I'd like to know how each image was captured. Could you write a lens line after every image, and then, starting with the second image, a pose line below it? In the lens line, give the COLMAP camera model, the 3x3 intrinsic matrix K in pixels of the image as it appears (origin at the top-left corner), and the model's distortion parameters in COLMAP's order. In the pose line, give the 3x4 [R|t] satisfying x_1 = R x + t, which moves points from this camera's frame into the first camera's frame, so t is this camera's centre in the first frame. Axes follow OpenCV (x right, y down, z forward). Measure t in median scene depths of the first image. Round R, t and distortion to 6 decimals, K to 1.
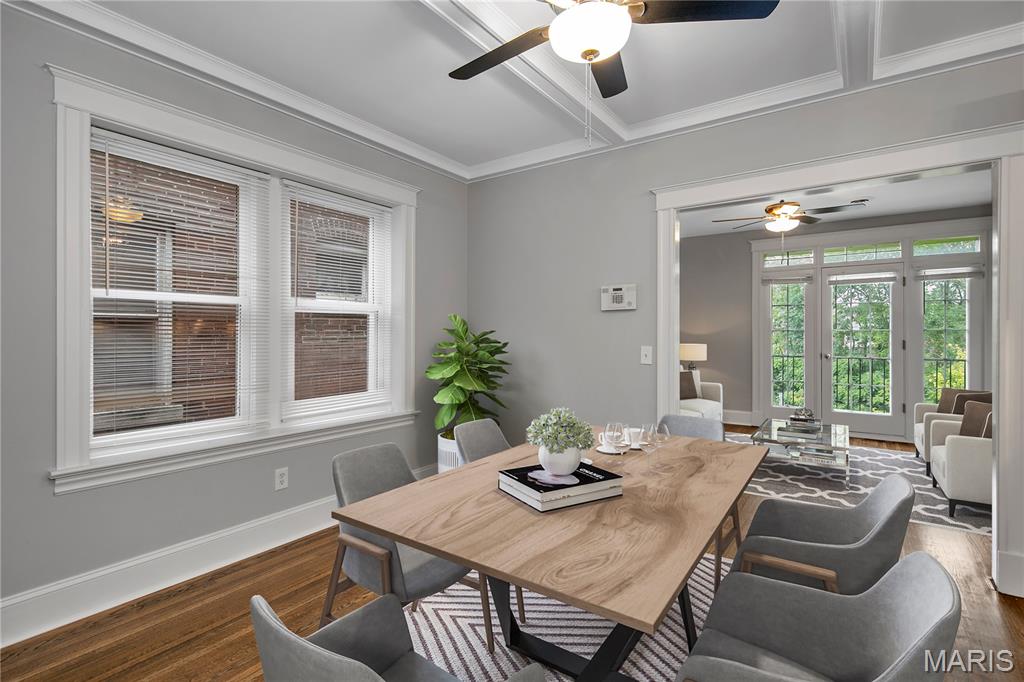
lens RADIAL K [[481.7, 0, 516.6], [0, 481.7, 338.1], [0, 0, 1]] dist [0.006063, -0.001743]
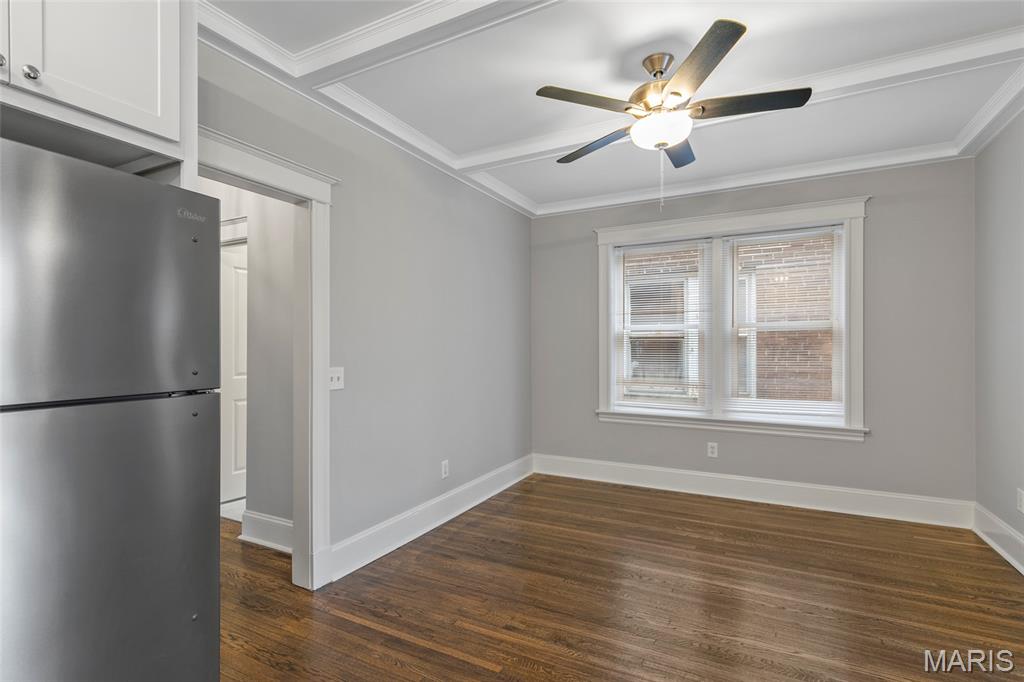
lens RADIAL K [[481.7, 0, 519.9], [0, 481.7, 345.7], [0, 0, 1]] dist [0.006063, -0.001743]
pose [[0.133762, -0.003429, -0.991007, 0.916984], [-0.004425, 0.999982, -0.004058, -0.008931], [0.991004, 0.004928, 0.133745, 0.263479]]
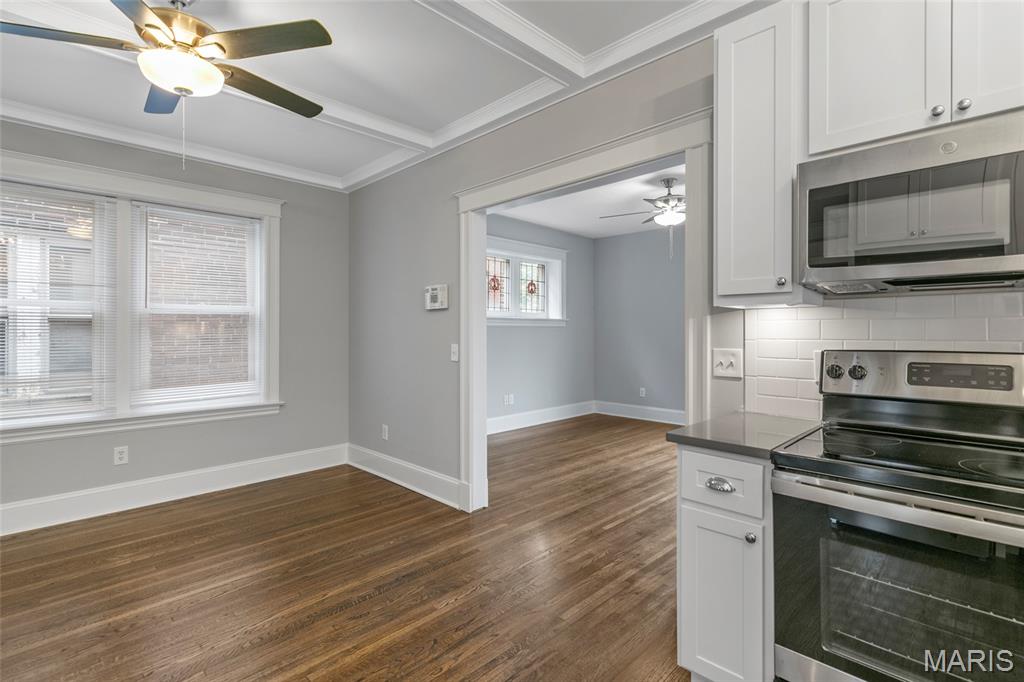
lens RADIAL K [[481.7, 0, 514.7], [0, 481.7, 331.5], [0, 0, 1]] dist [0.006063, -0.001743]
pose [[0.985761, -0.001057, -0.168147, 0.712534], [0.000250, 0.999988, -0.004820, -0.005885], [0.168151, 0.004709, 0.985750, -0.003398]]
